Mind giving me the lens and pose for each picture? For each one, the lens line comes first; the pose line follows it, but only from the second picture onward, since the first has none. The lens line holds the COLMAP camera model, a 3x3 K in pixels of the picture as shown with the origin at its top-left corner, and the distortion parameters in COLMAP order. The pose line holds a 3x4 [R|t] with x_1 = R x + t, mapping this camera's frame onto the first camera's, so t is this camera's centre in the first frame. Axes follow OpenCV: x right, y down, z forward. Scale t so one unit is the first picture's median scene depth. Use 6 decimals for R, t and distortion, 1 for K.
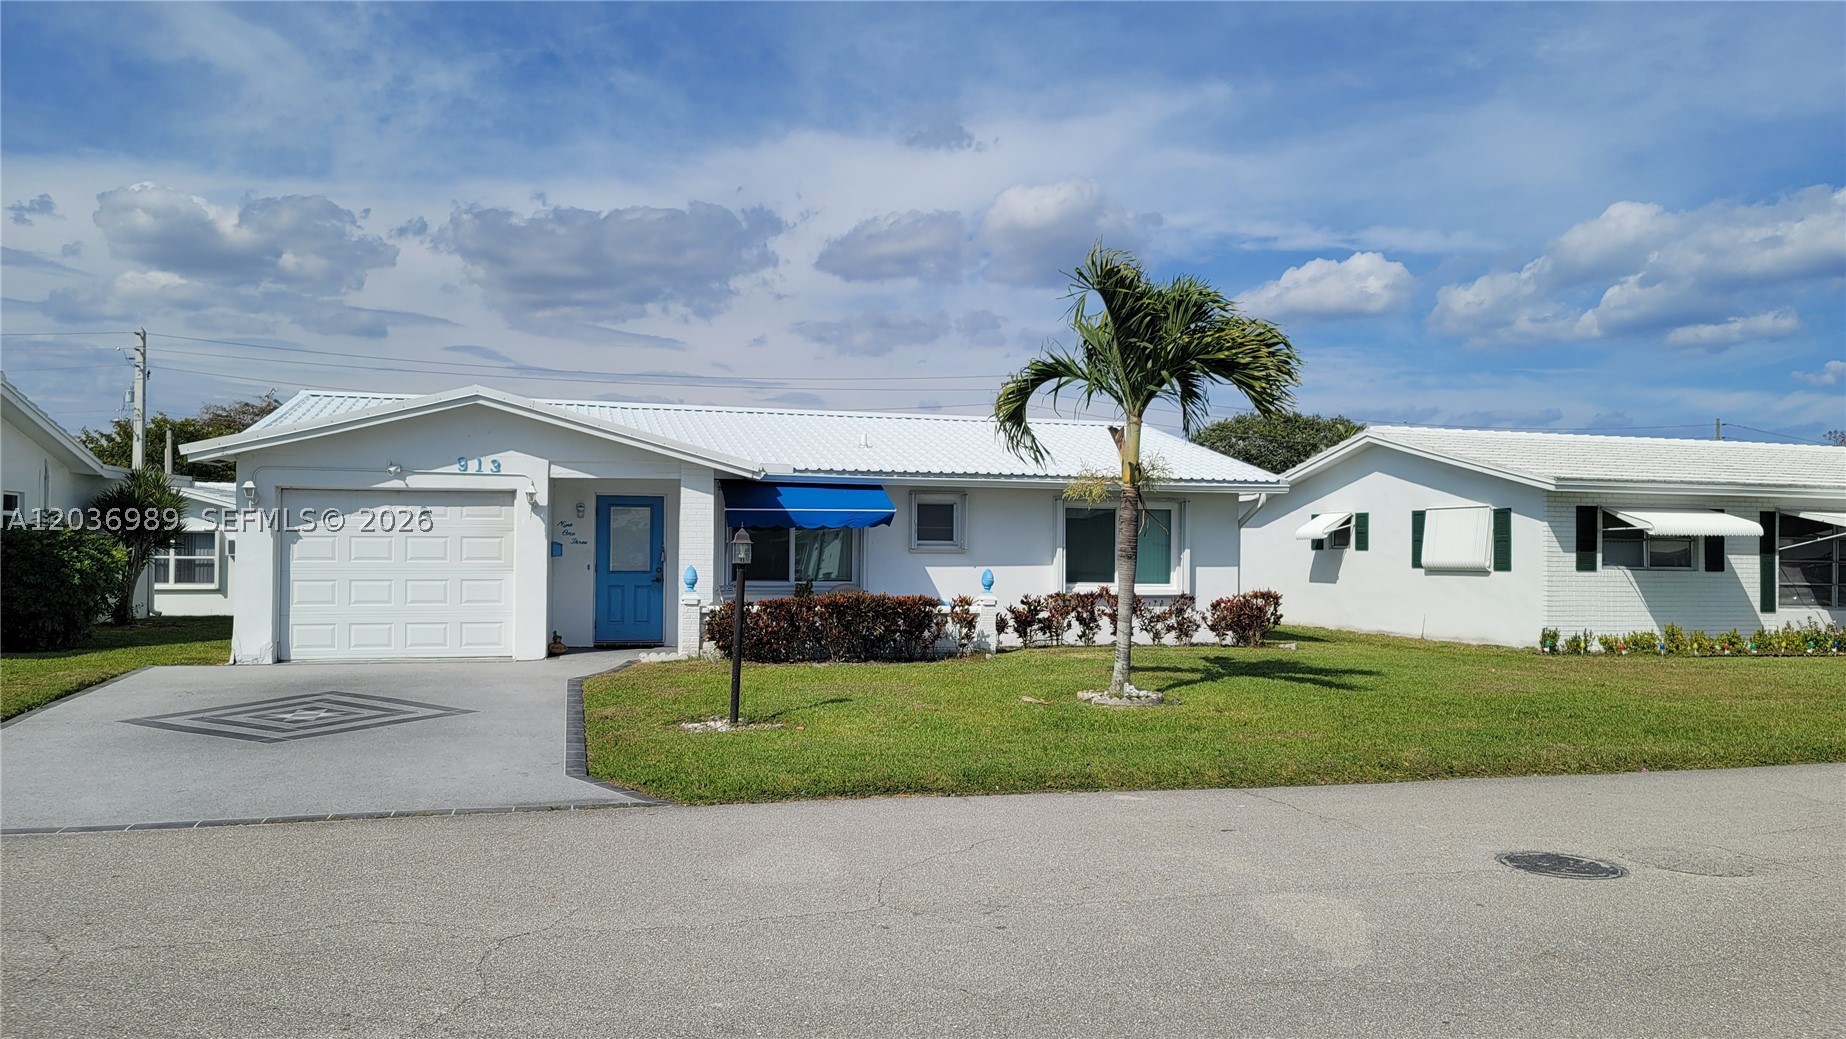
lens RADIAL K [[1376.0, 0, 940.6], [0, 1376.0, 532.2], [0, 0, 1]] dist [0.064207, -0.006246]
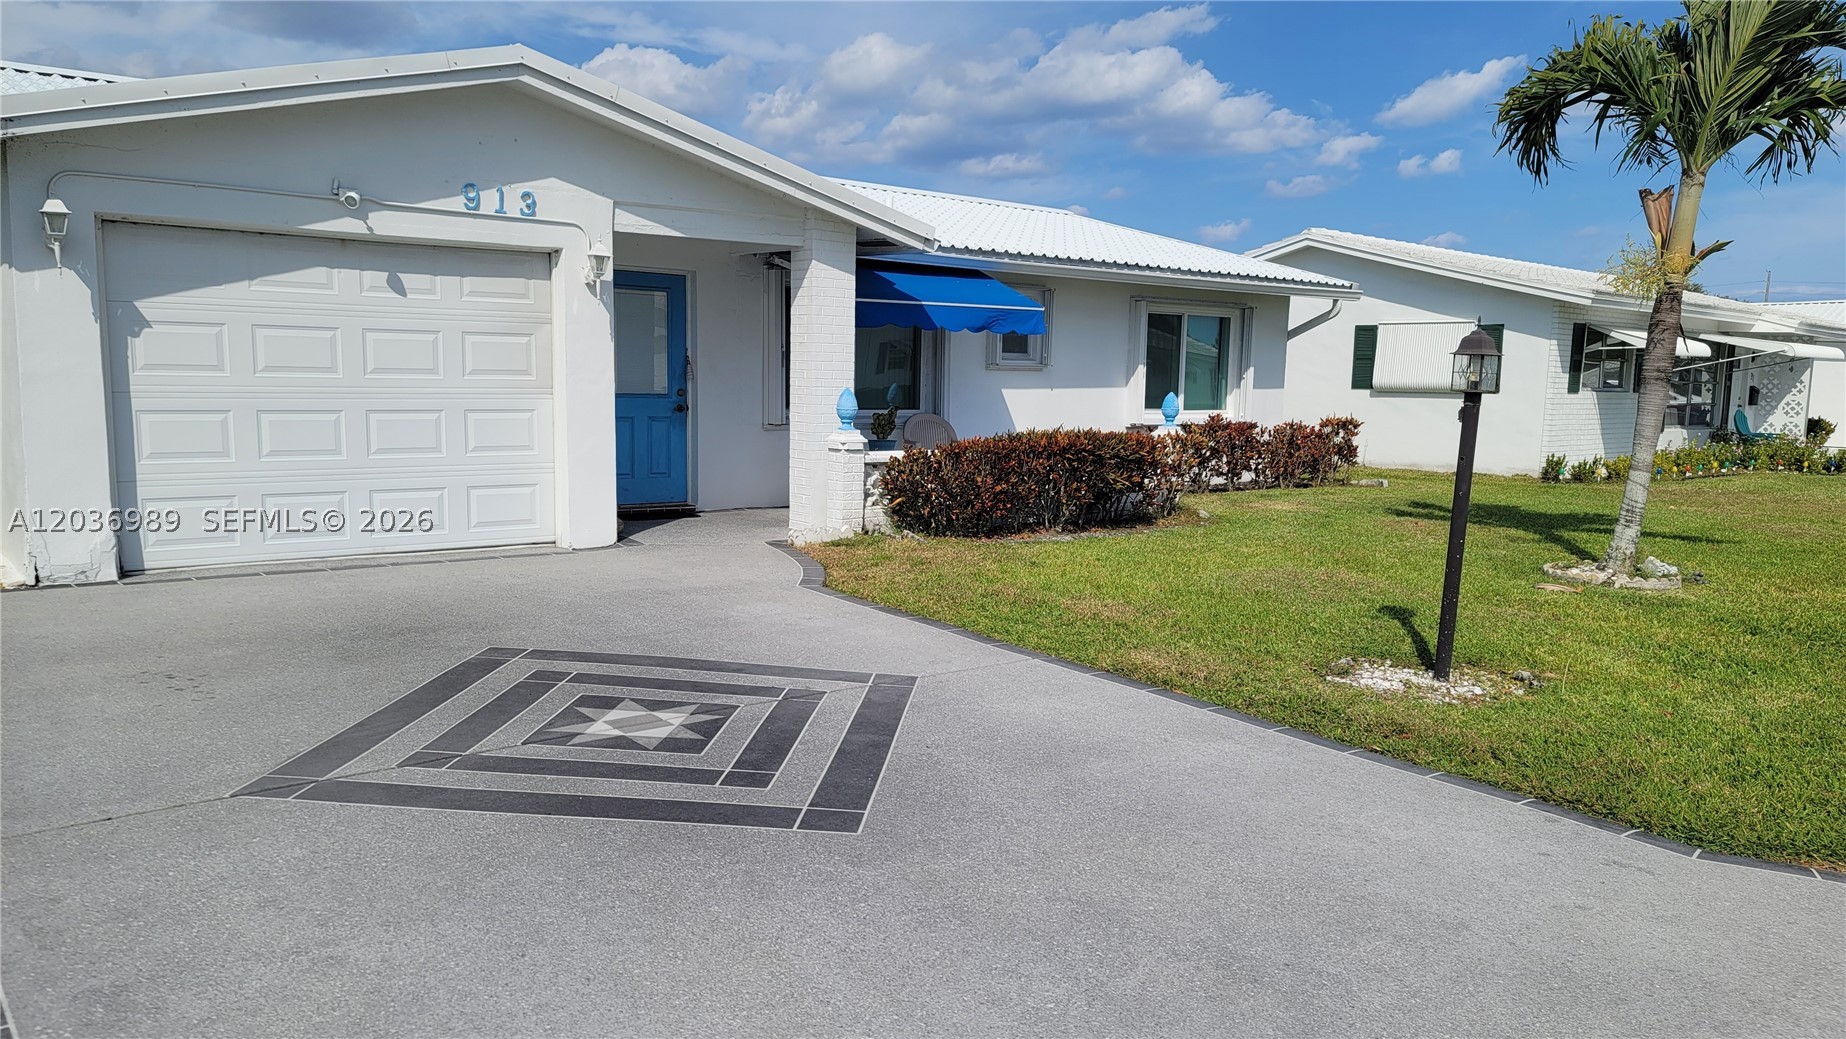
lens RADIAL K [[1376.0, 0, 940.6], [0, 1376.0, 532.2], [0, 0, 1]] dist [0.064207, -0.006246]
pose [[0.896738, -0.041481, 0.440613, -0.411803], [-0.019243, 0.991002, 0.132460, 0.005312], [-0.442143, -0.127261, 0.887871, 0.406874]]
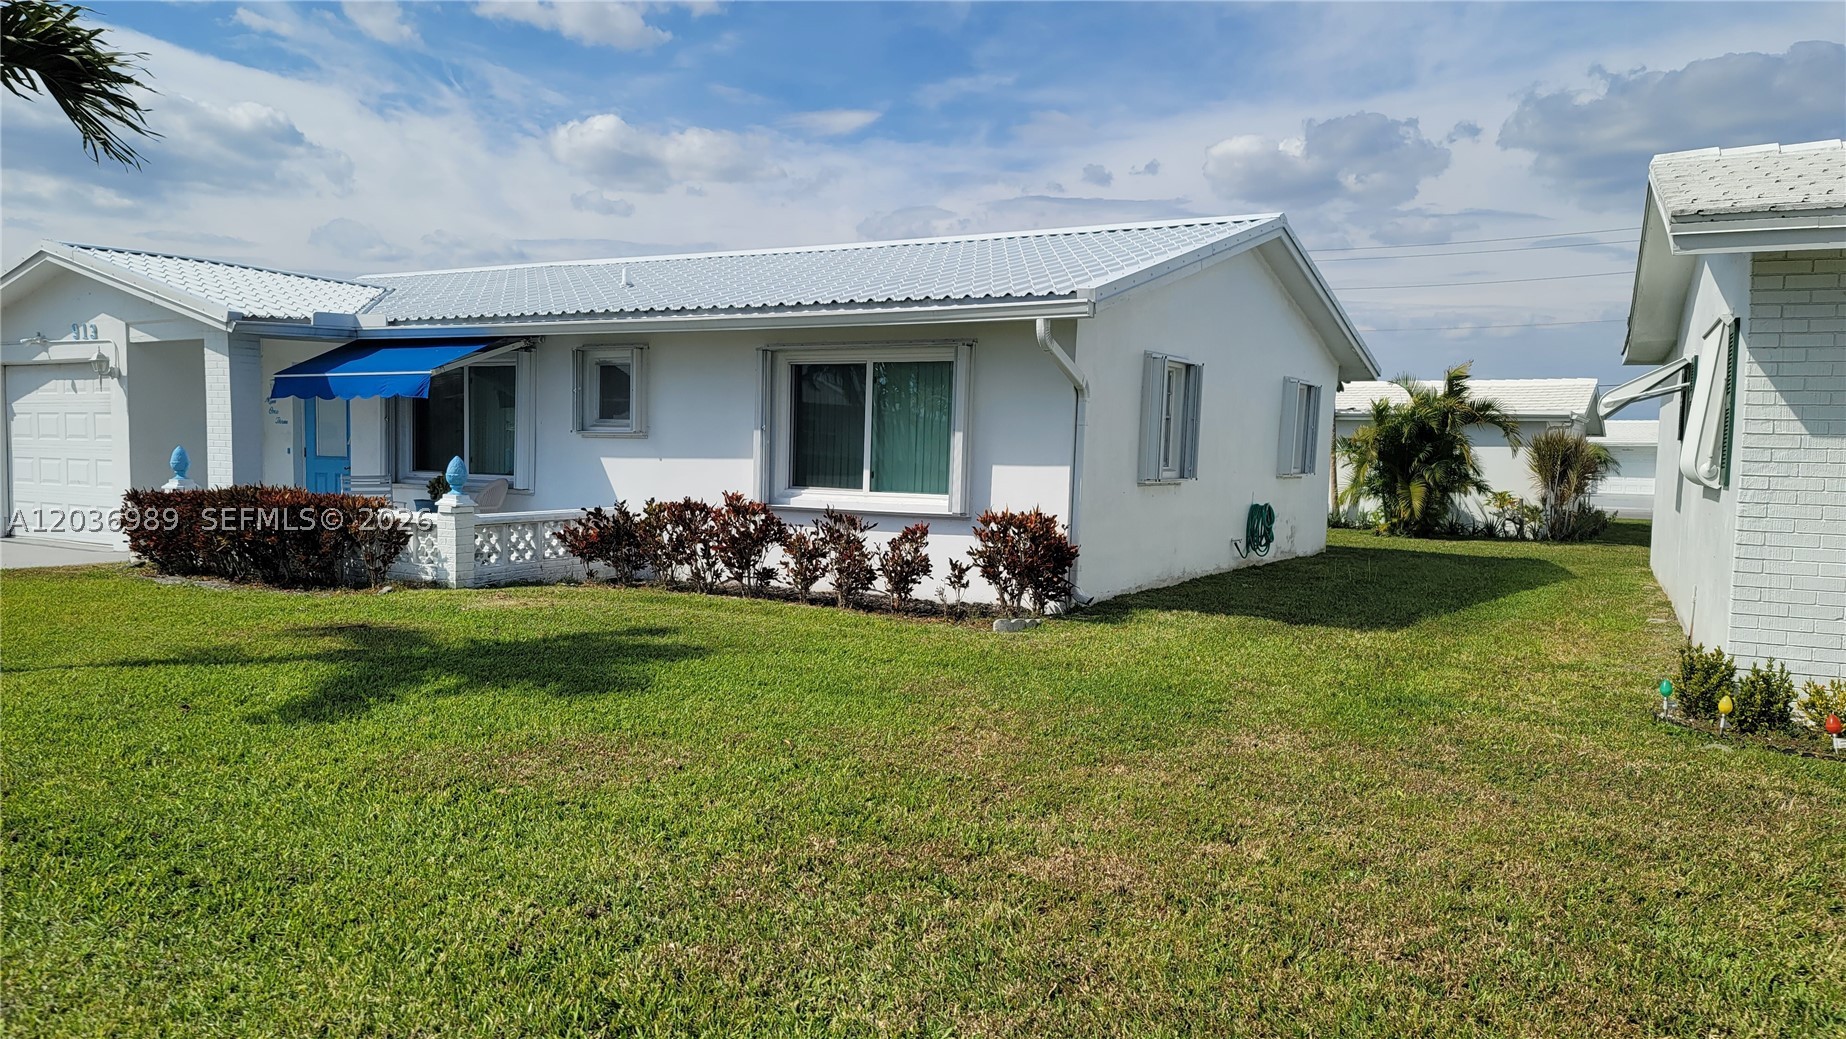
lens RADIAL K [[1376.0, 0, 940.6], [0, 1376.0, 532.2], [0, 0, 1]] dist [0.064207, -0.006246]
pose [[0.714718, 0.046488, -0.697866, 0.684704], [-0.002417, 0.997947, 0.064003, 0.020770], [0.699409, -0.044058, 0.713363, 0.709602]]
